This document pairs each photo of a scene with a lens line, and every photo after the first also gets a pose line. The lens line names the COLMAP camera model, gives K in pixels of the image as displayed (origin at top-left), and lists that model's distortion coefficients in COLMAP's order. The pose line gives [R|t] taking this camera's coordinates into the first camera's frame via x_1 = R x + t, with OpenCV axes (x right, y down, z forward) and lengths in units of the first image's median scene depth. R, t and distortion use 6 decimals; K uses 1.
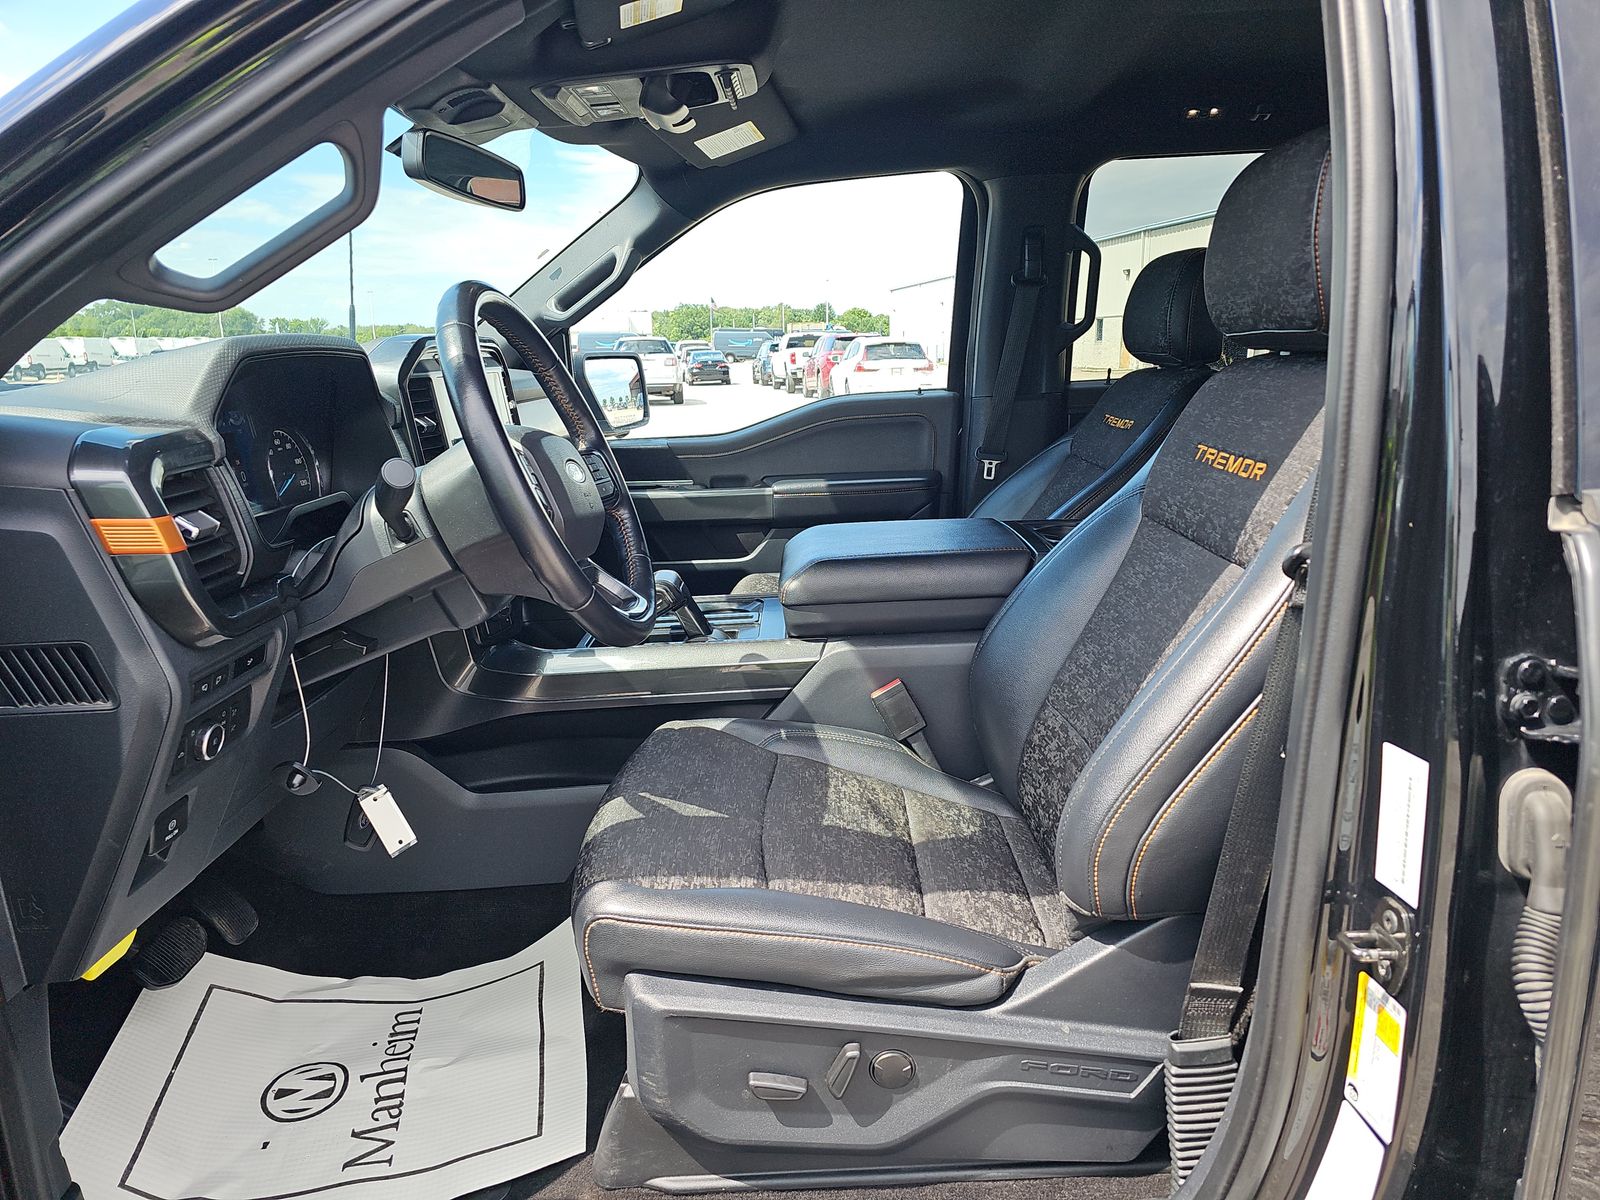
lens RADIAL K [[1041.1, 0, 783.5], [0, 1041.1, 586.9], [0, 0, 1]] dist [0.035674, -0.035910]
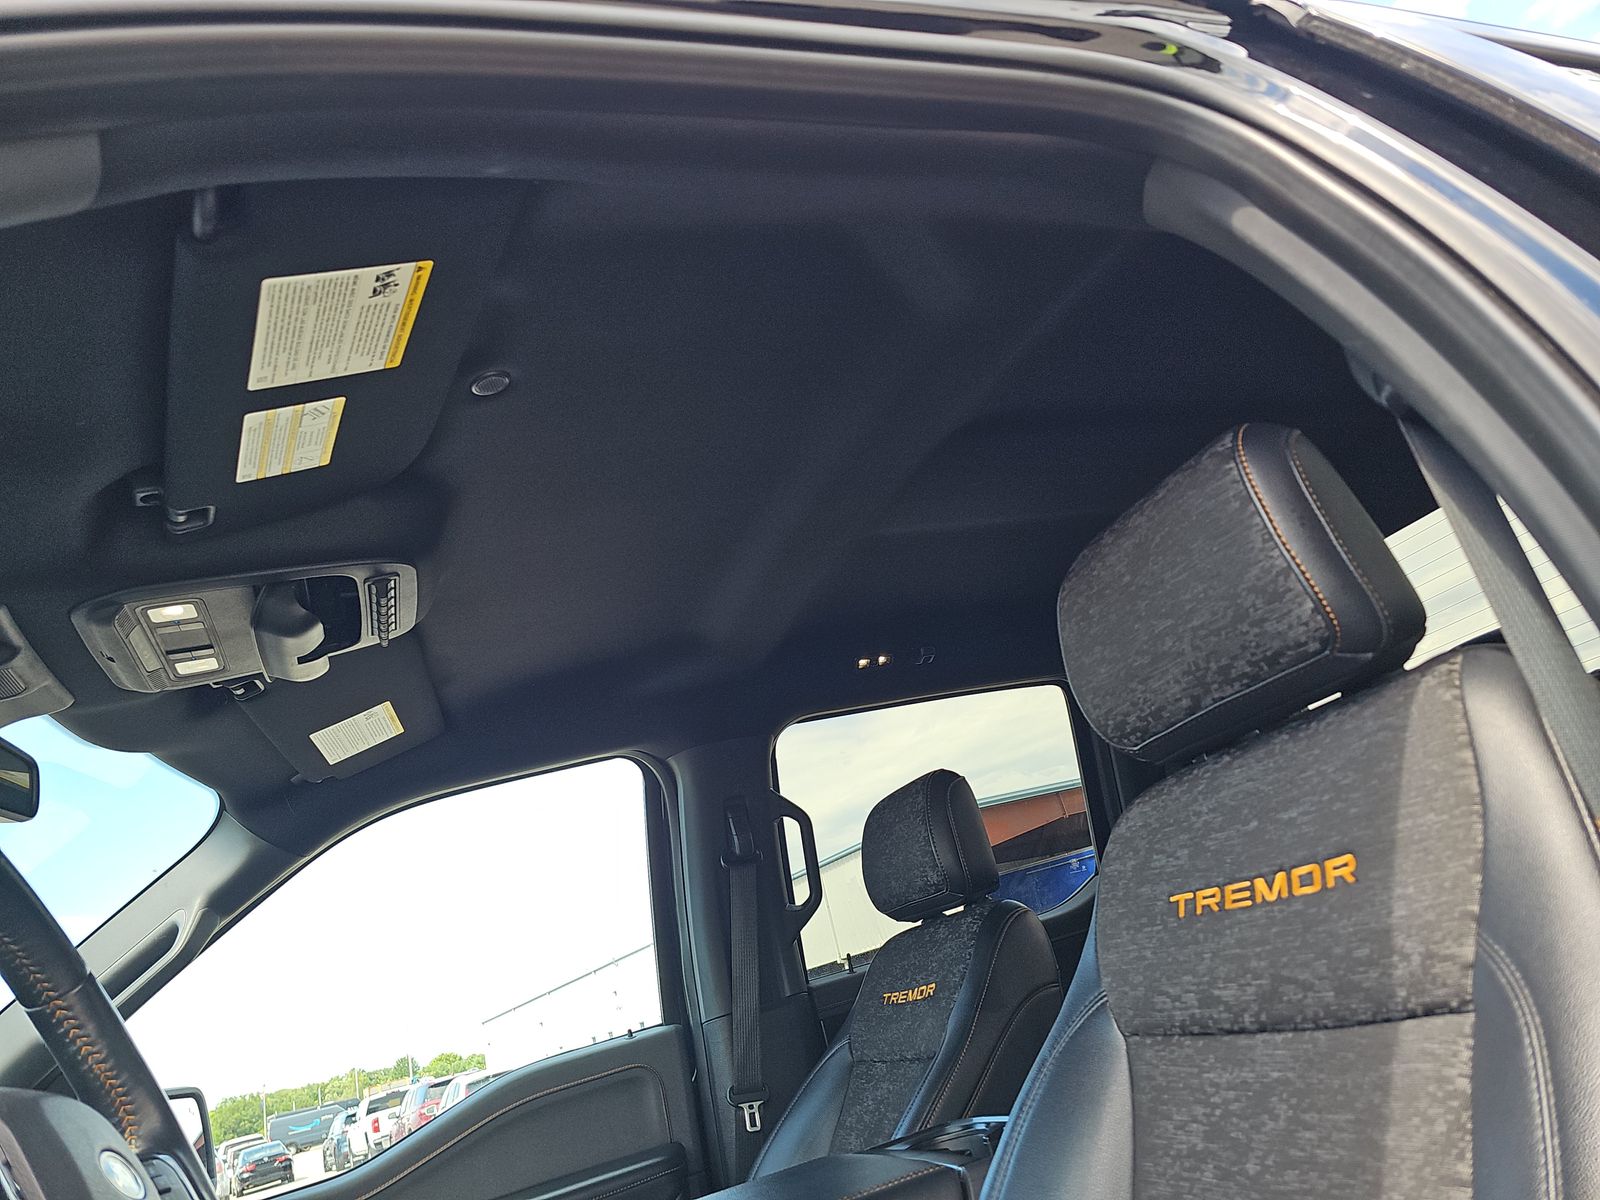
lens RADIAL K [[1041.1, 0, 783.5], [0, 1041.1, 586.9], [0, 0, 1]] dist [0.035674, -0.035910]
pose [[0.917429, -0.052212, 0.394460, -0.060463], [0.281132, 0.786611, -0.549735, 0.006786], [-0.281583, 0.615238, 0.736338, 0.258682]]
